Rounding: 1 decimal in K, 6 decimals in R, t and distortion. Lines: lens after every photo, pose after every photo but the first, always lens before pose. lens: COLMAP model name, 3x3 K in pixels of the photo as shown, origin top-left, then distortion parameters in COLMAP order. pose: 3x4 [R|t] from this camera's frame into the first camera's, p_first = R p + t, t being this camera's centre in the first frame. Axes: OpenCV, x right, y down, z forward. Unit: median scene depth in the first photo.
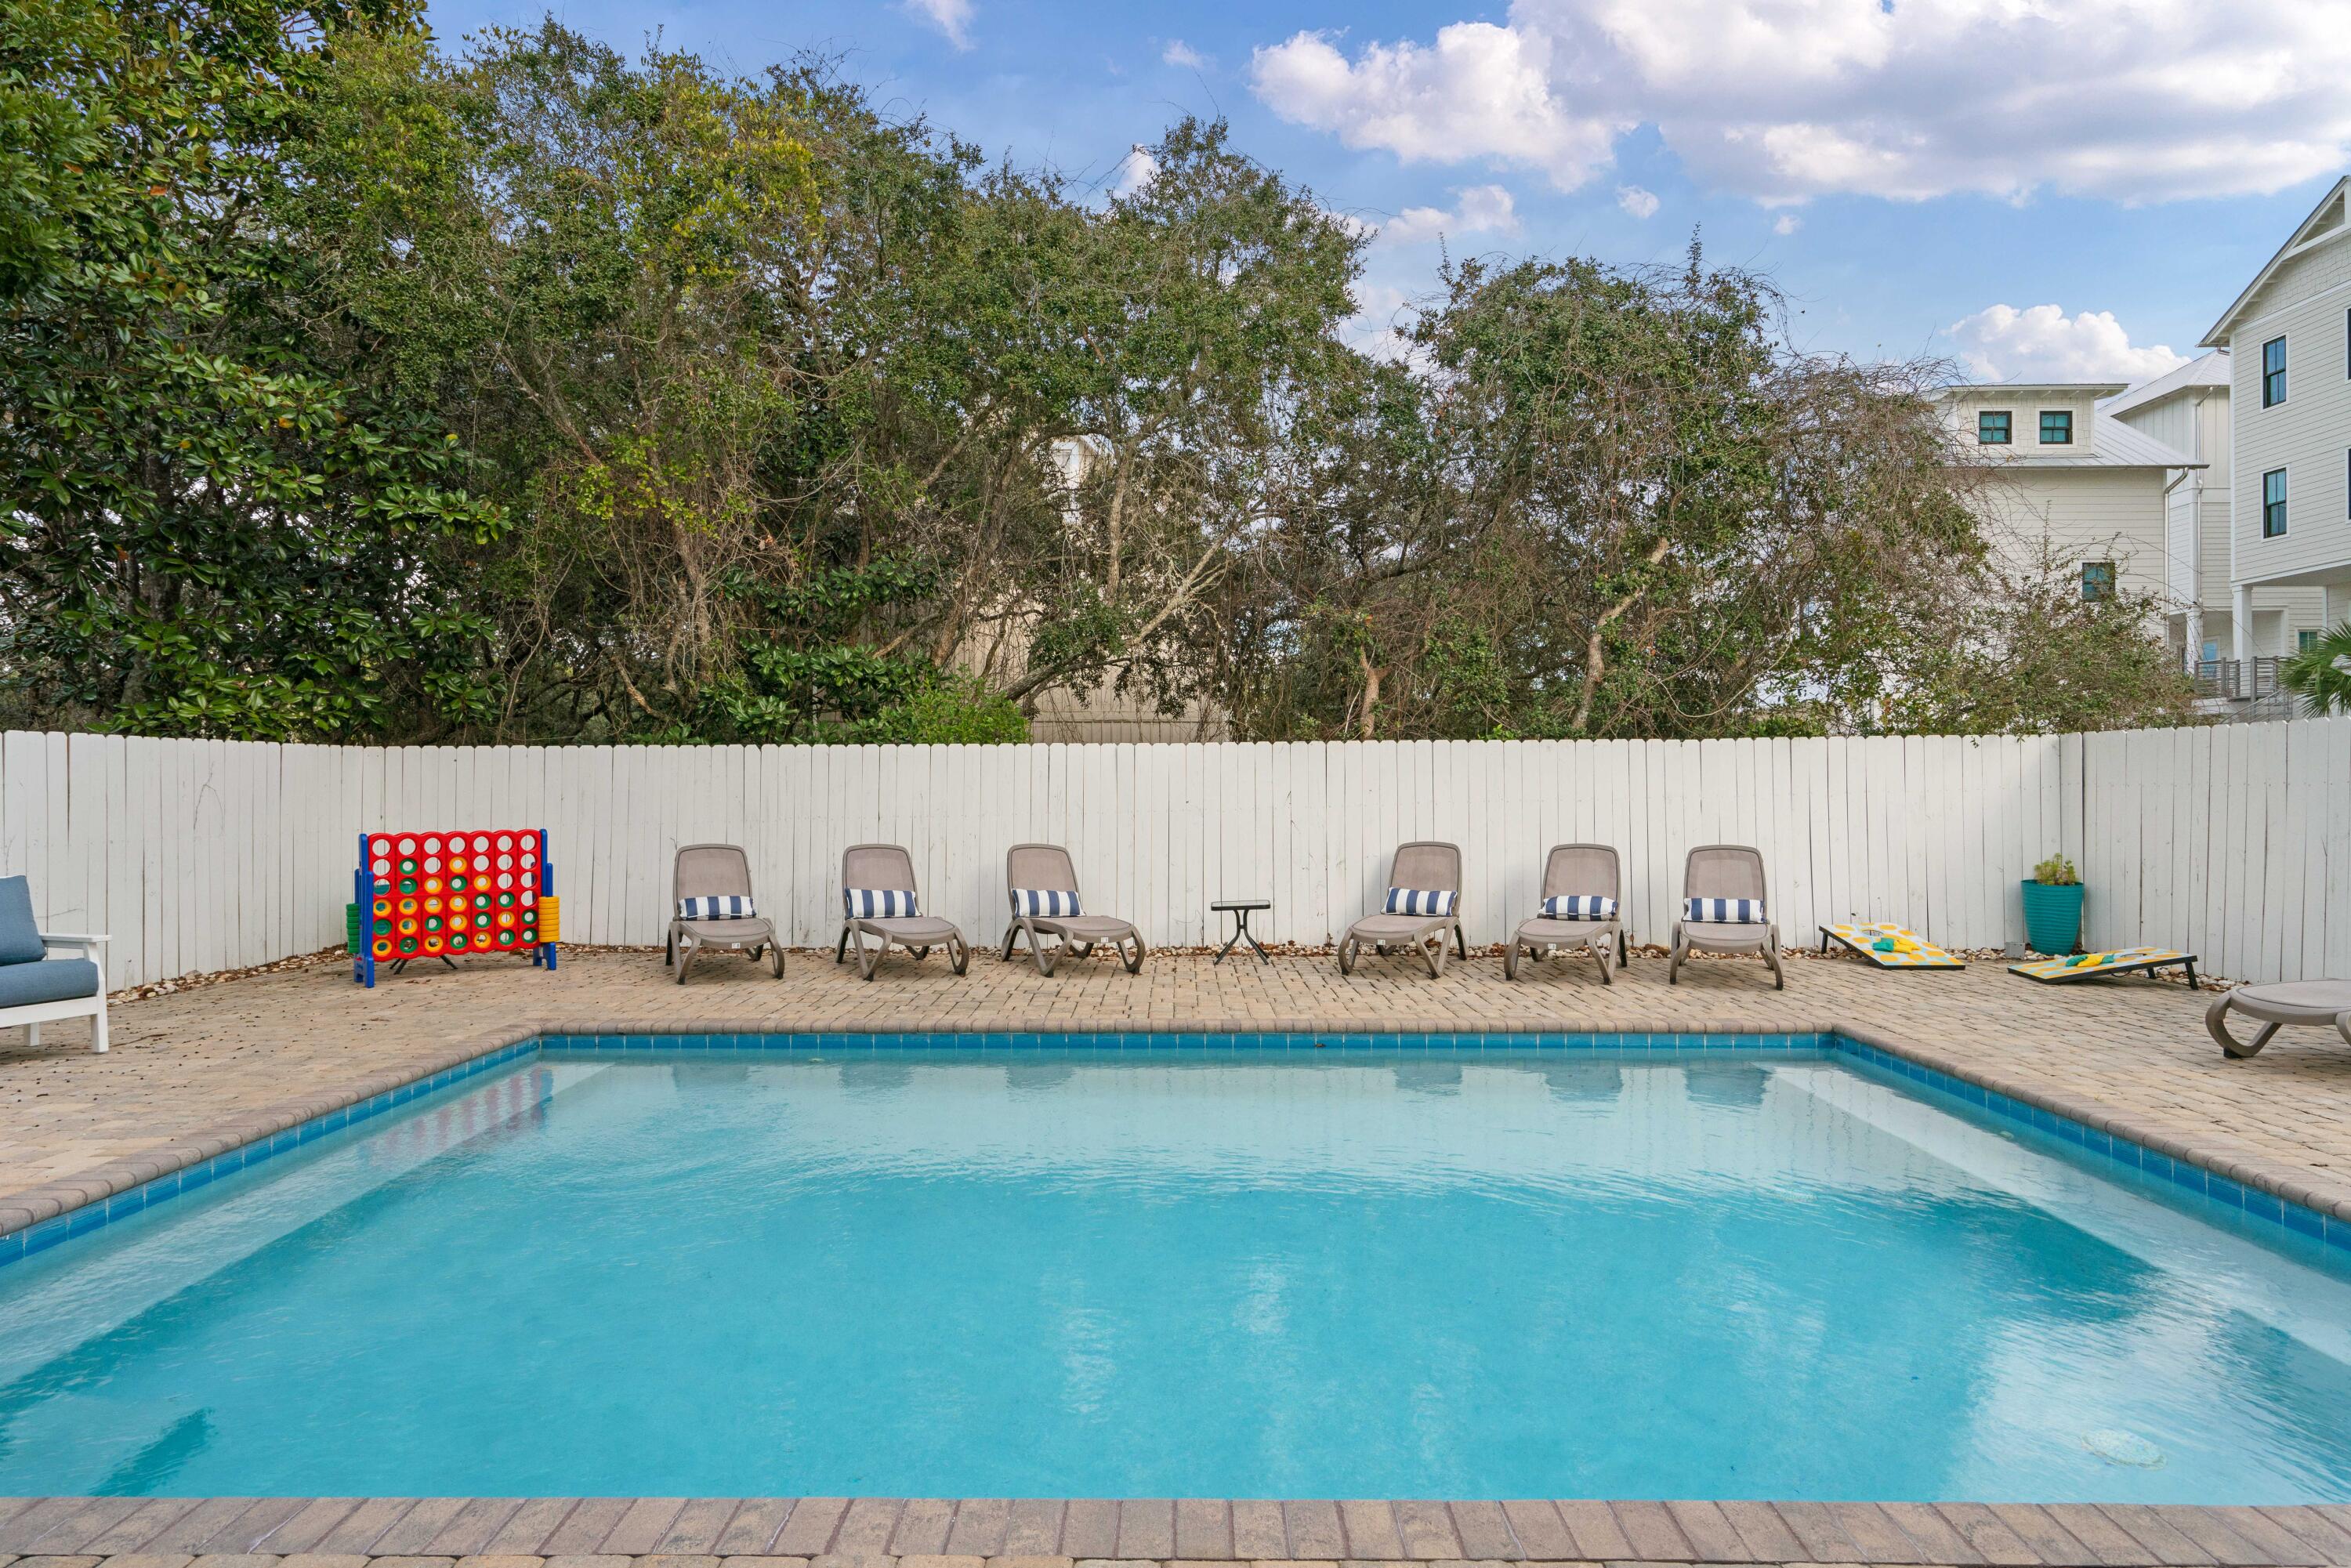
lens RADIAL K [[1296.1, 0, 1170.8], [0, 1296.1, 776.1], [0, 0, 1]] dist [0.016515, 0.000060]
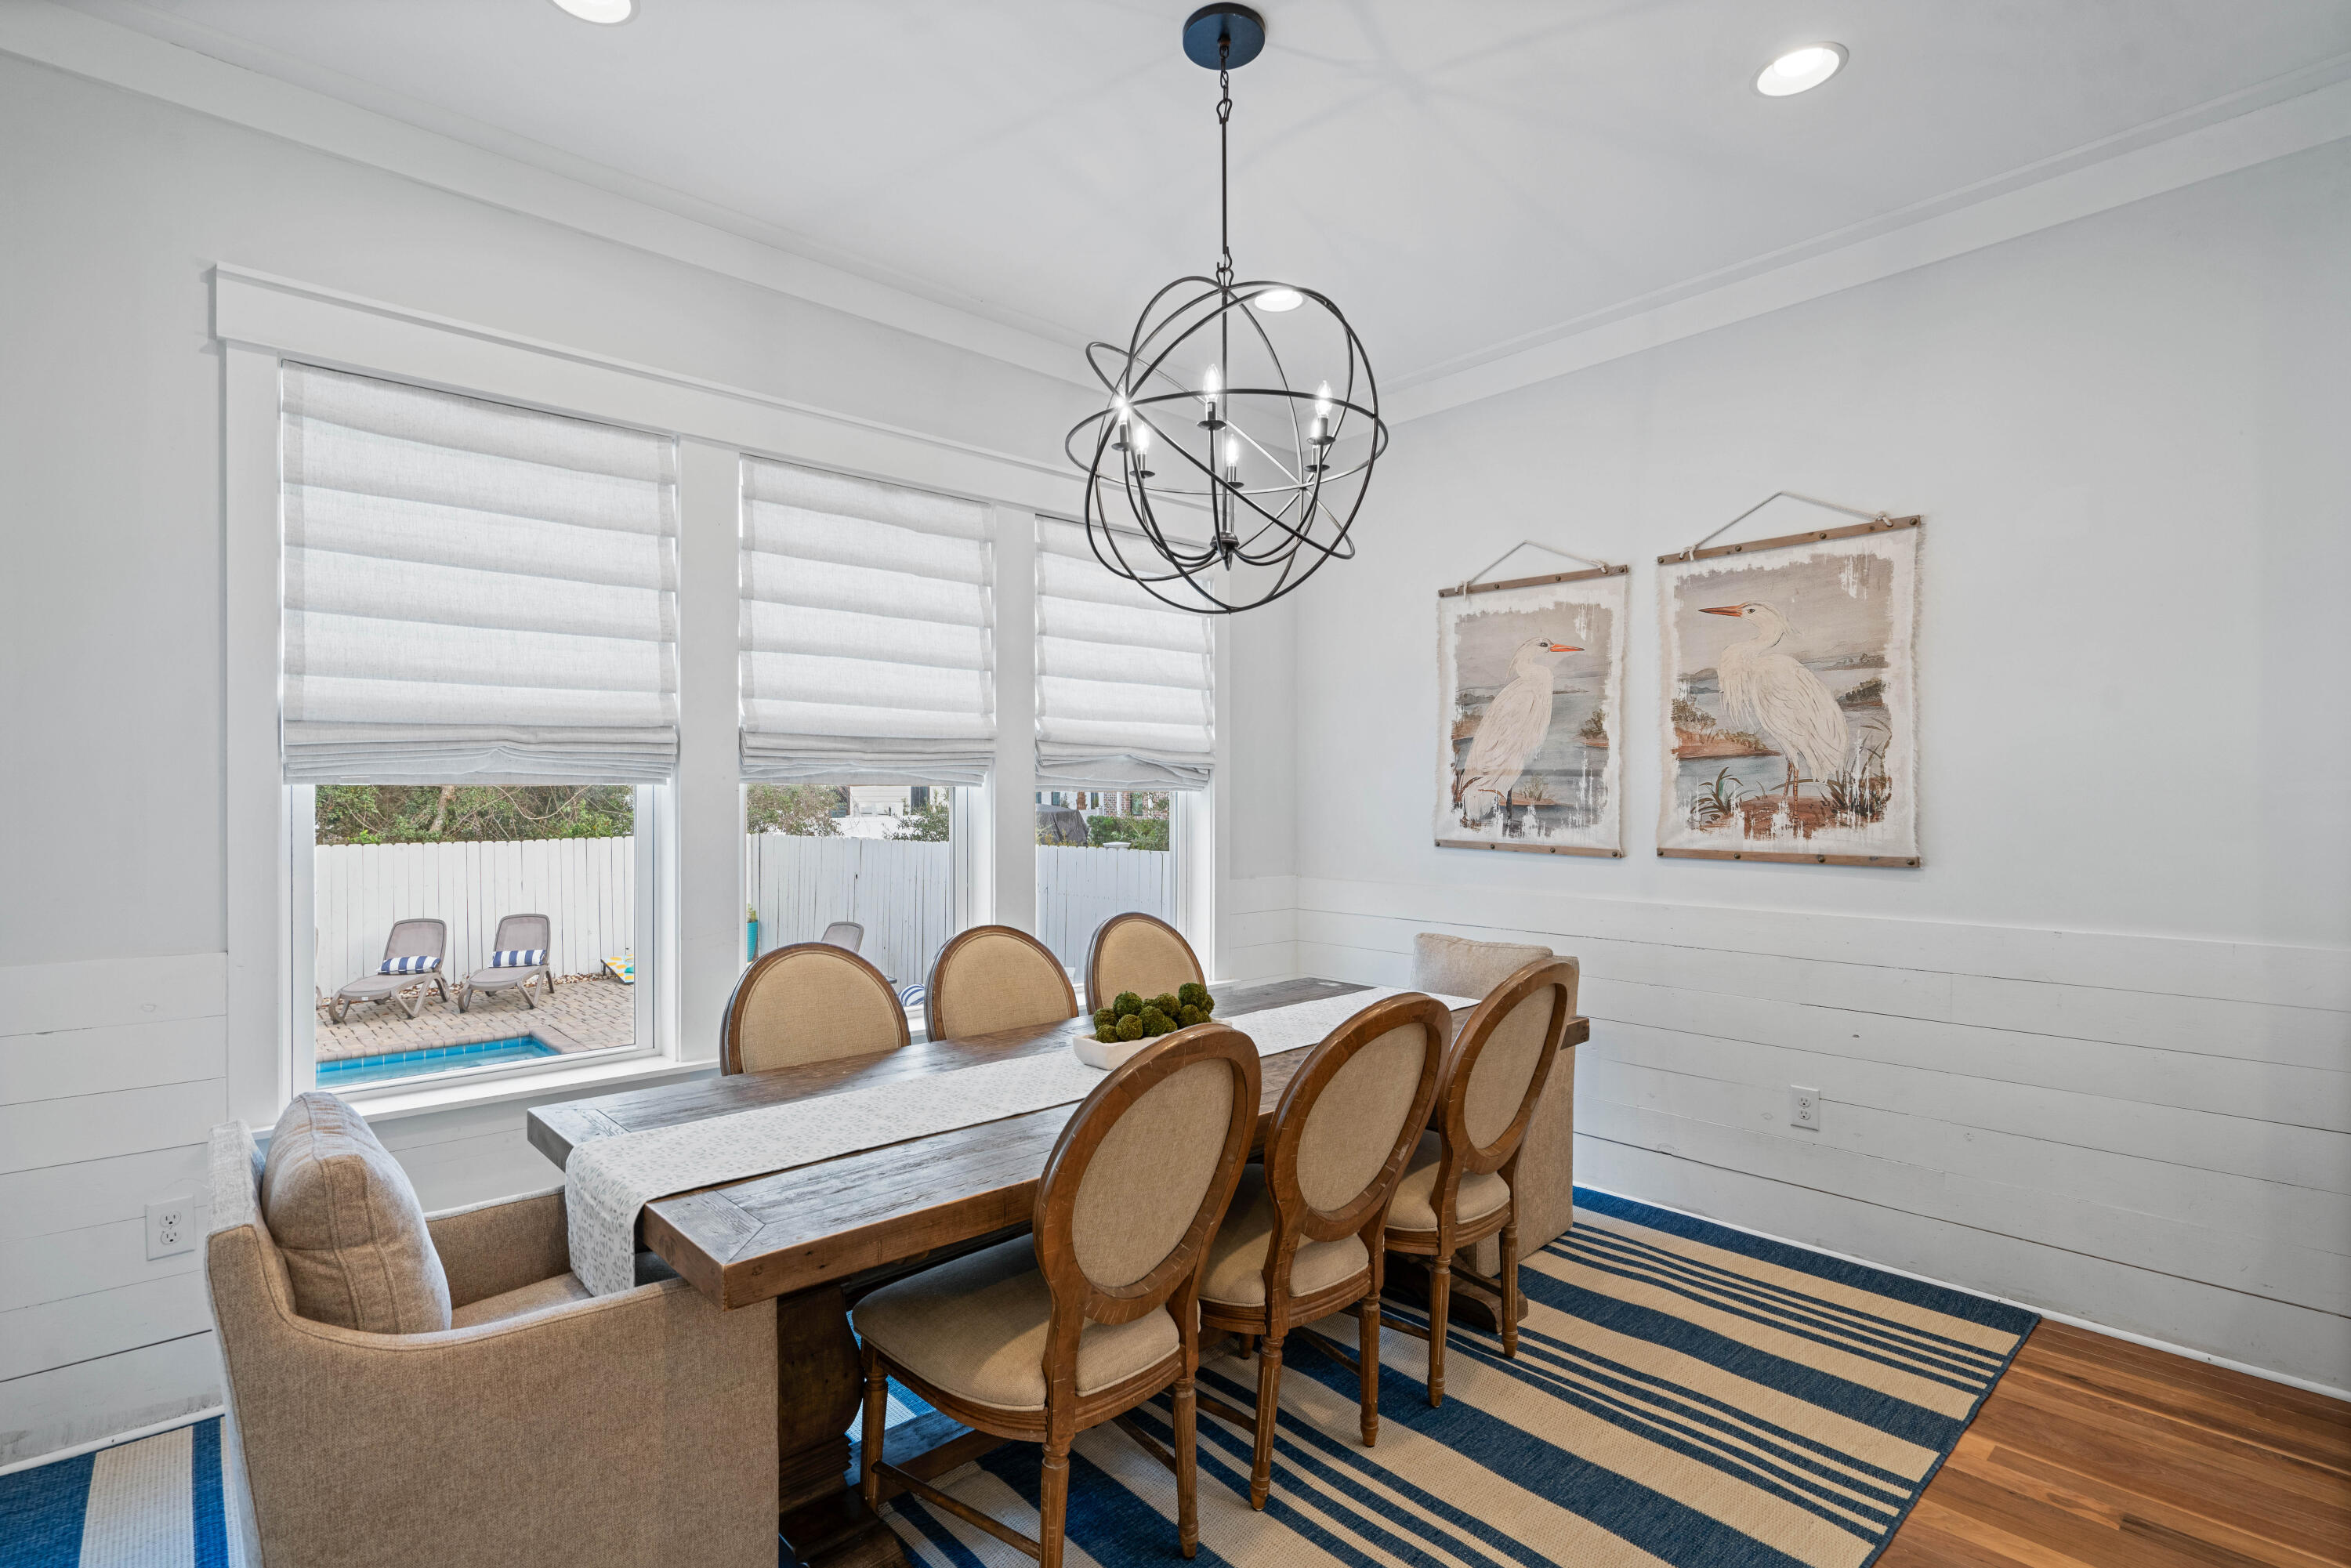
lens RADIAL K [[1120.4, 0, 1170.0], [0, 1120.4, 794.2], [0, 0, 1]] dist [0.001919, 0.000928]
pose [[0.737864, 0.002827, 0.674943, 0.094362], [-0.004570, 0.999989, 0.000808, -0.095359], [-0.674934, -0.003681, 0.737869, -0.501718]]
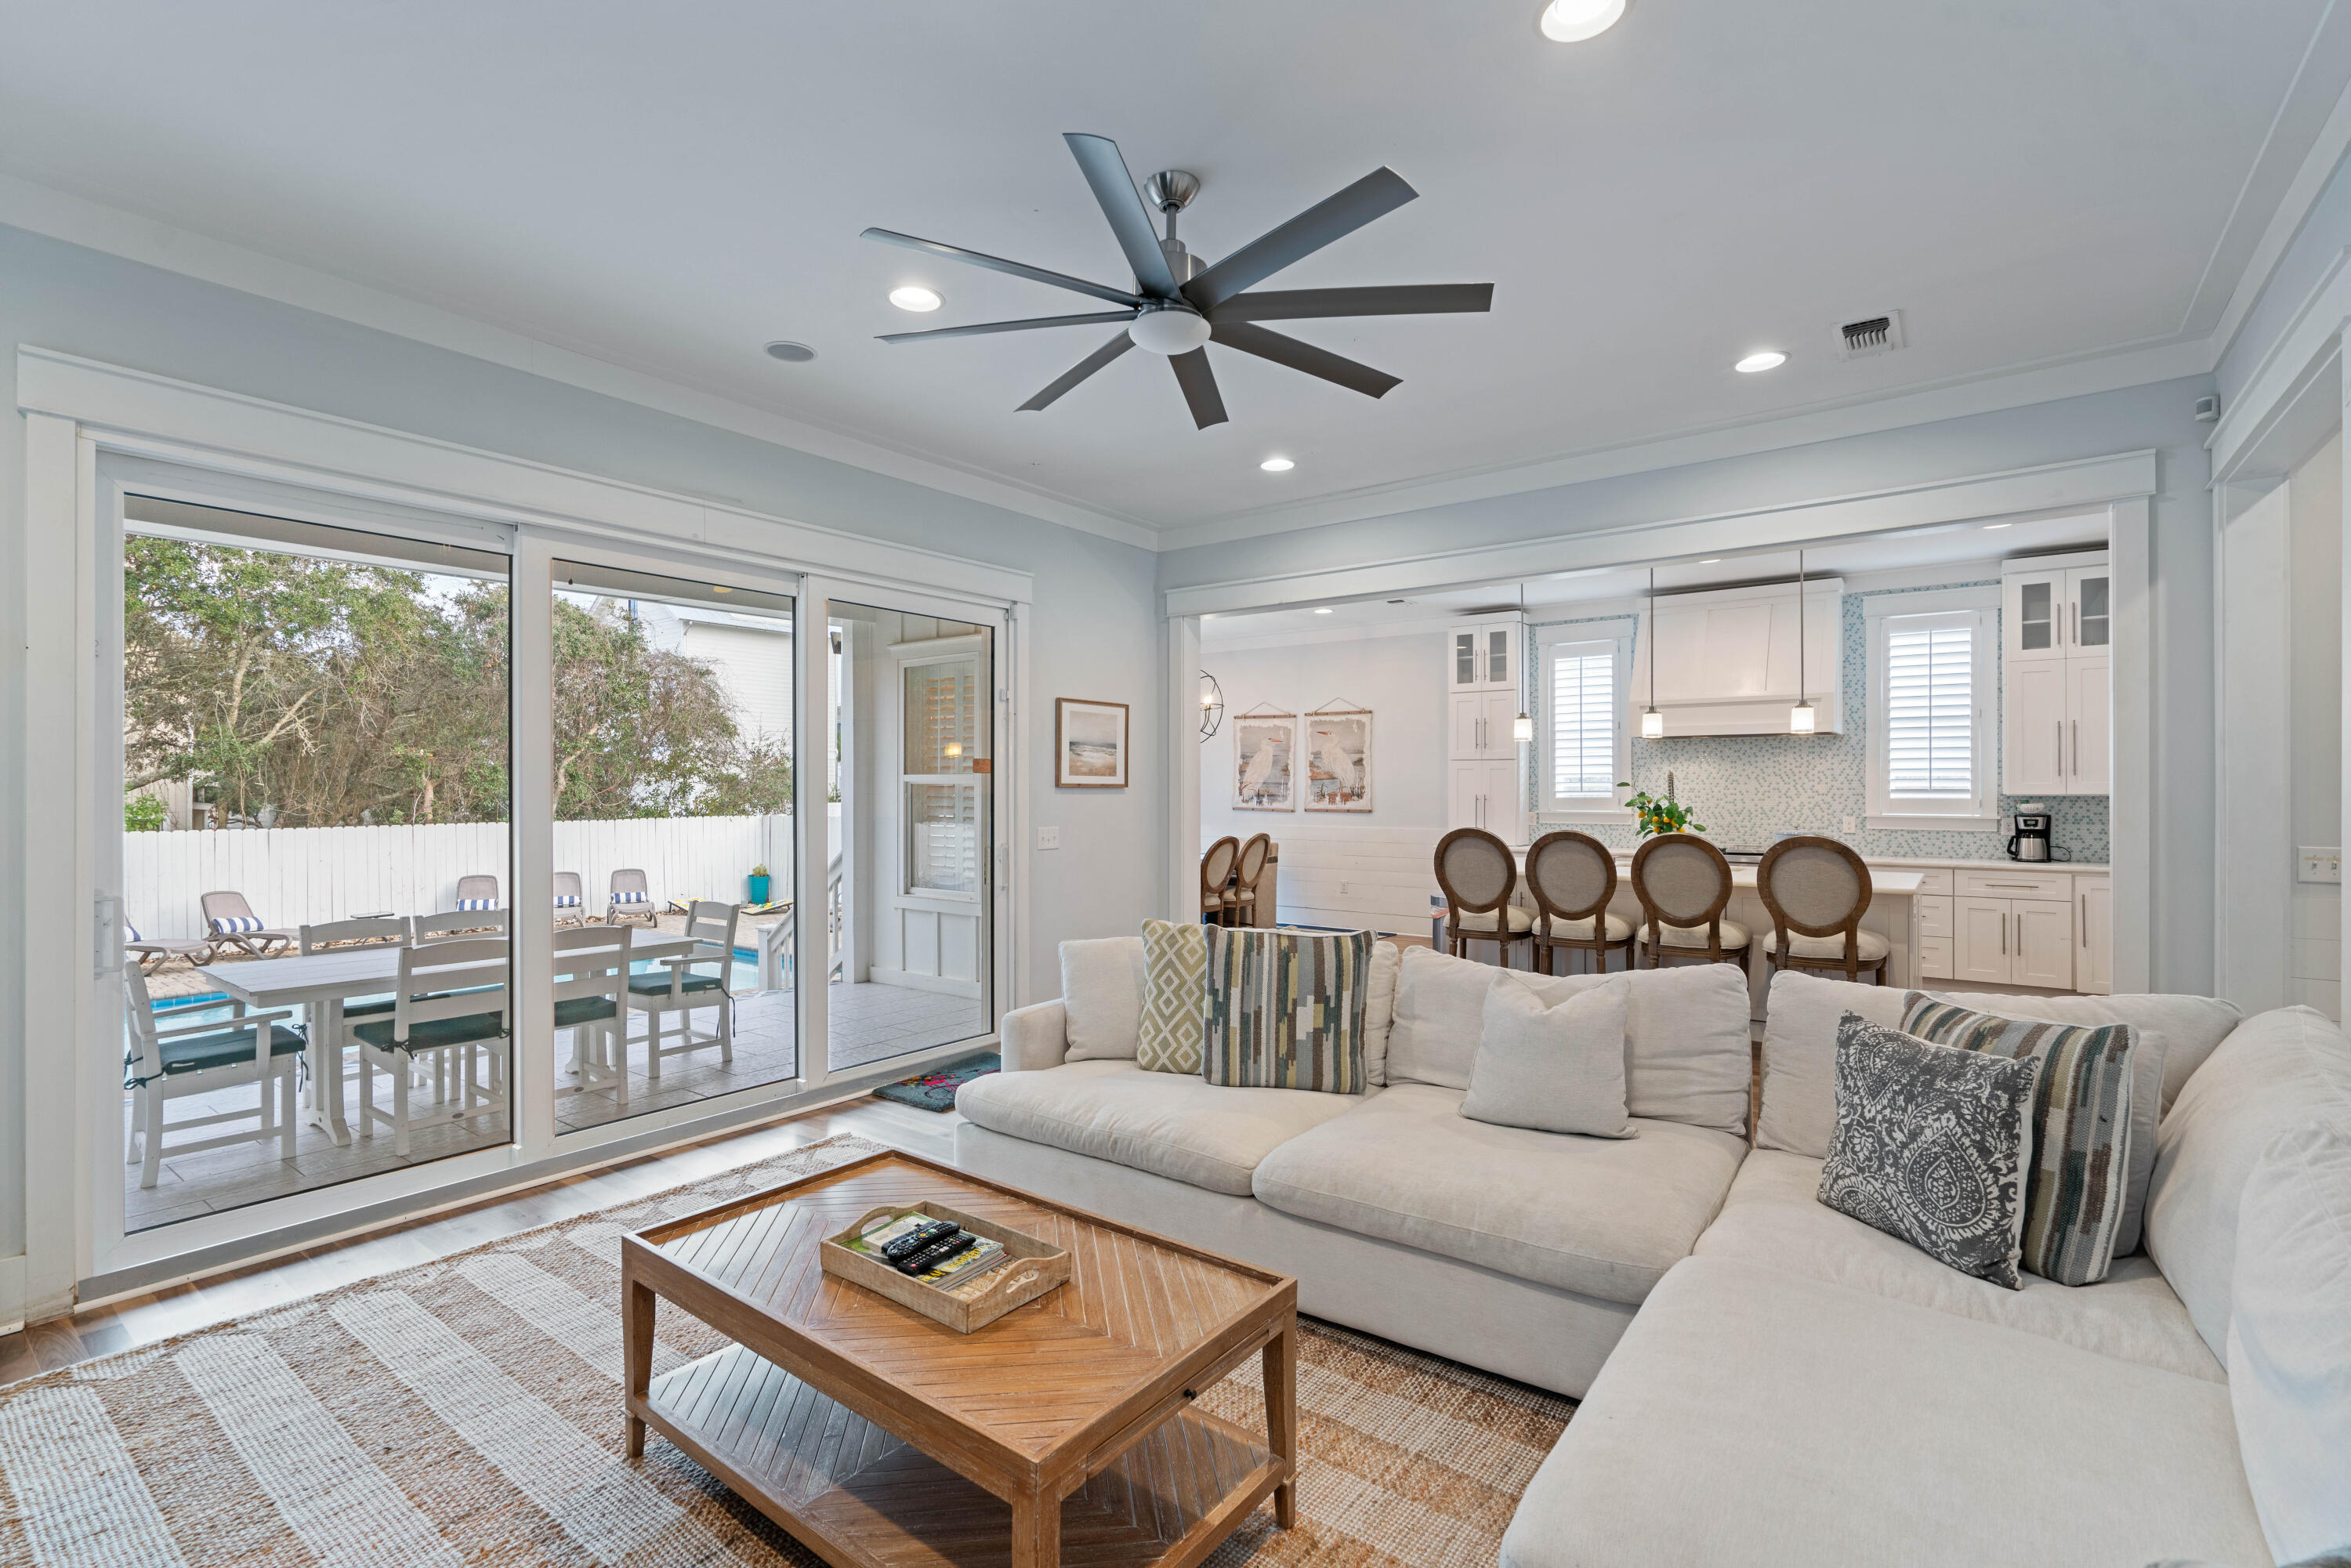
lens RADIAL K [[1066.6, 0, 1165.7], [0, 1066.6, 787.0], [0, 0, 1]] dist [0.002905, 0.000164]
pose [[0.603174, 0.002039, 0.797607, -0.506783], [-0.005848, 0.999981, 0.001866, -0.101235], [-0.797588, -0.005790, 0.603174, -0.892449]]
